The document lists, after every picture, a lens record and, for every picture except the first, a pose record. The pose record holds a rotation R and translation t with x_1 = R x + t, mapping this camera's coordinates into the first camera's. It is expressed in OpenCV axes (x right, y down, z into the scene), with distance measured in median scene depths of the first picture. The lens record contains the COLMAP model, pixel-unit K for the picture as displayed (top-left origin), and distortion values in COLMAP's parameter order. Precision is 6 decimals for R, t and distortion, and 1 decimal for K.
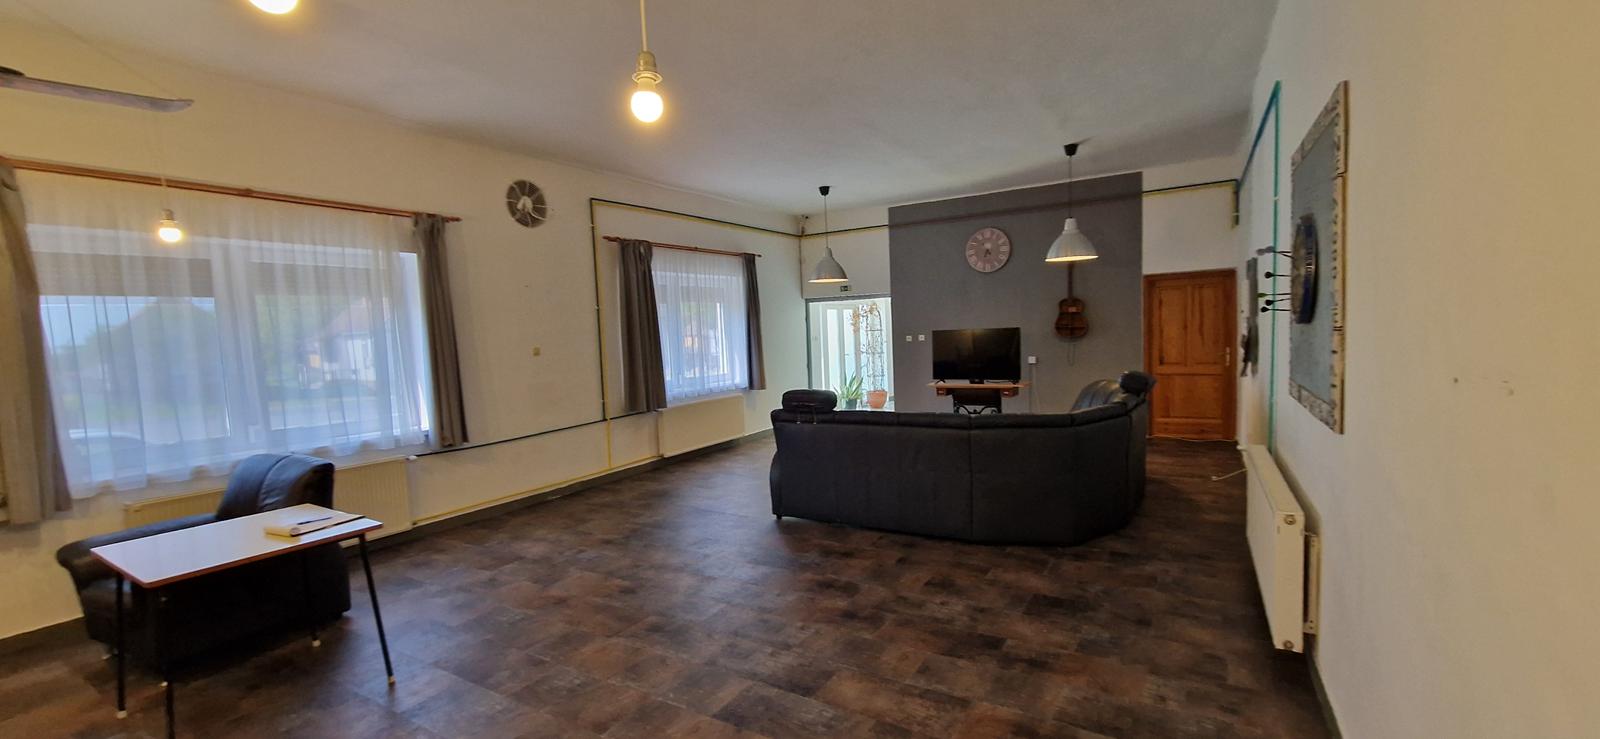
lens RADIAL K [[626.1, 0, 802.7], [0, 626.1, 376.6], [0, 0, 1]] dist [-0.000034, -0.000019]
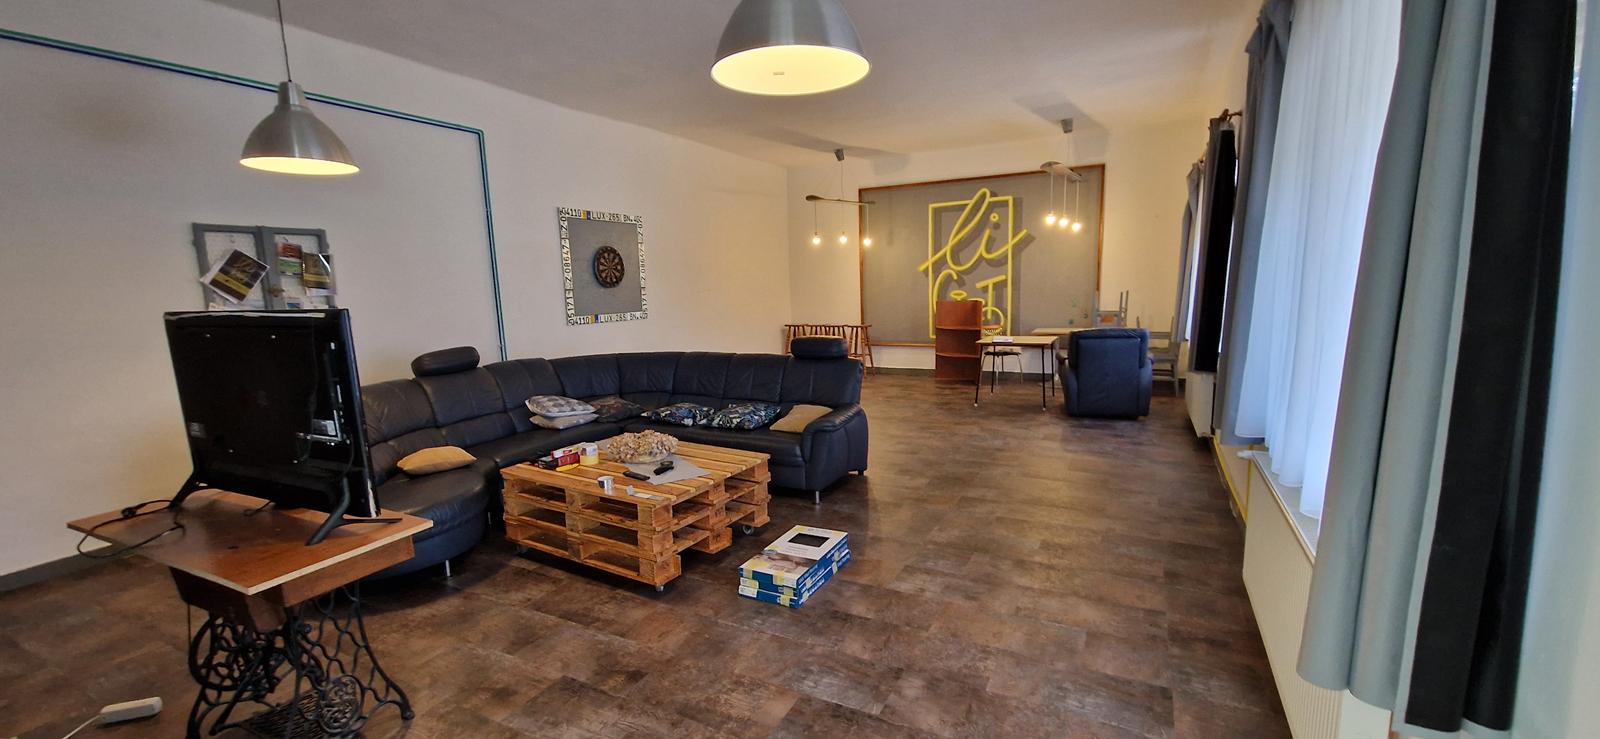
lens RADIAL K [[626.1, 0, 796.4], [0, 626.1, 376.6], [0, 0, 1]] dist [-0.000034, -0.000019]
pose [[-0.997942, 0.045723, -0.044948, 0.093742], [0.034280, 0.972916, 0.228603, -0.131908], [0.054183, 0.226592, -0.972481, 2.158650]]
